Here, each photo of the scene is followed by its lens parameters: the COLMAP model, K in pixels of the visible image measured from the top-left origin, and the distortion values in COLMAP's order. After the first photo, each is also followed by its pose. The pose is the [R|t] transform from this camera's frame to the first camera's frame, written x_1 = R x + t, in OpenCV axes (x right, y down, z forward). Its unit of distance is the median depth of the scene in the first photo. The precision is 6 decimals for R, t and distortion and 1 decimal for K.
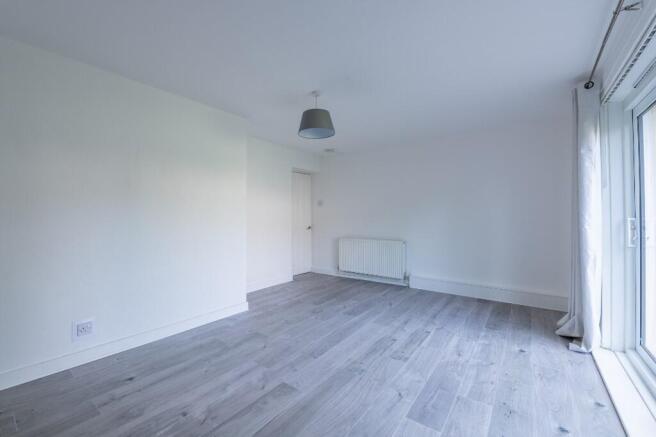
lens RADIAL K [[274.6, 0, 328.0], [0, 274.6, 218.5], [0, 0, 1]] dist [-0.011258, -0.000259]
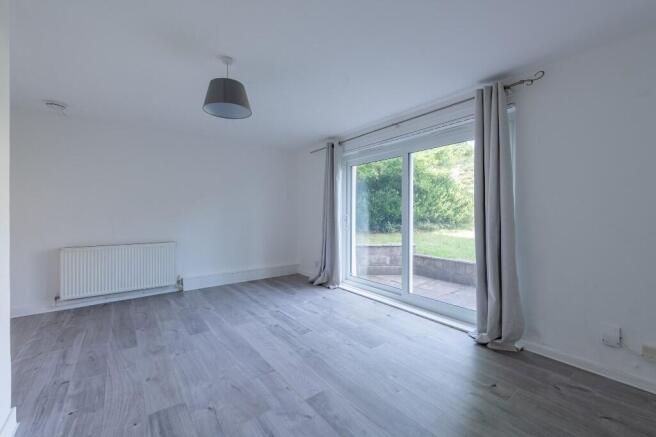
lens RADIAL K [[262.0, 0, 317.9], [0, 262.0, 222.4], [0, 0, 1]] dist [0.000303, -0.000560]
pose [[0.295840, -0.031637, 0.954714, -0.726007], [0.007597, 0.999498, 0.030767, -0.008254], [-0.955207, -0.001849, 0.295931, 0.536962]]
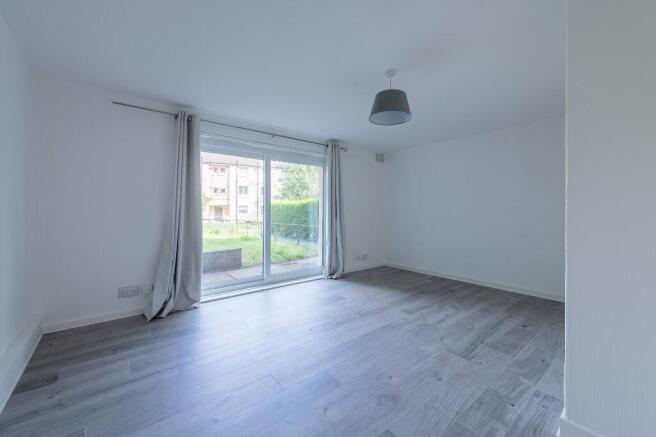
lens RADIAL K [[262.1, 0, 325.6], [0, 262.1, 209.7], [0, 0, 1]] dist [0.022987, -0.007561]
pose [[-0.963404, -0.003295, 0.268034, -0.076024], [-0.001166, 0.999966, 0.008102, -0.017138], [-0.268051, 0.007493, -0.963376, 1.973816]]
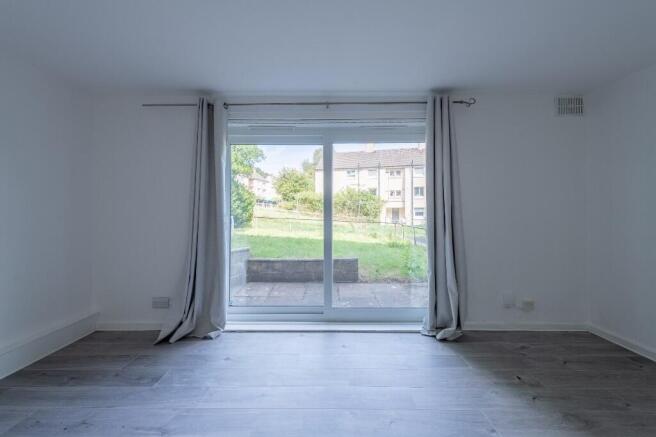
lens RADIAL K [[262.1, 0, 325.6], [0, 262.1, 209.7], [0, 0, 1]] dist [0.022987, -0.007561]
pose [[-0.579581, 0.008894, 0.814866, -0.220999], [0.010975, 0.999935, -0.003107, -0.020798], [-0.814841, 0.007142, -0.579641, 1.169414]]
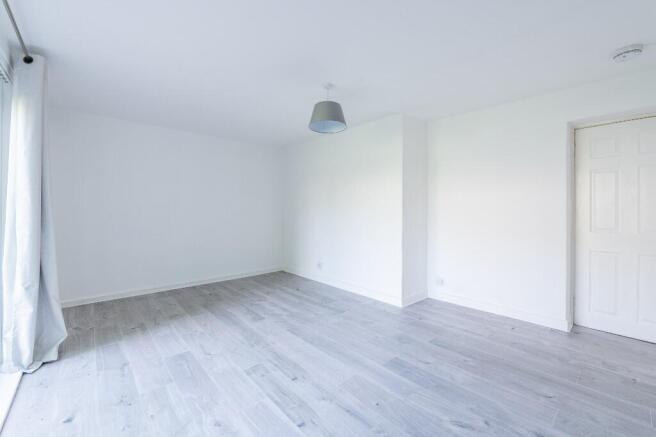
lens RADIAL K [[274.6, 0, 328.0], [0, 274.6, 218.5], [0, 0, 1]] dist [-0.011258, -0.000259]
pose [[-0.217604, 0.026977, -0.975664, 0.954648], [-0.010503, 0.999495, 0.029978, -0.014886], [0.975981, 0.016771, -0.217211, 1.267875]]
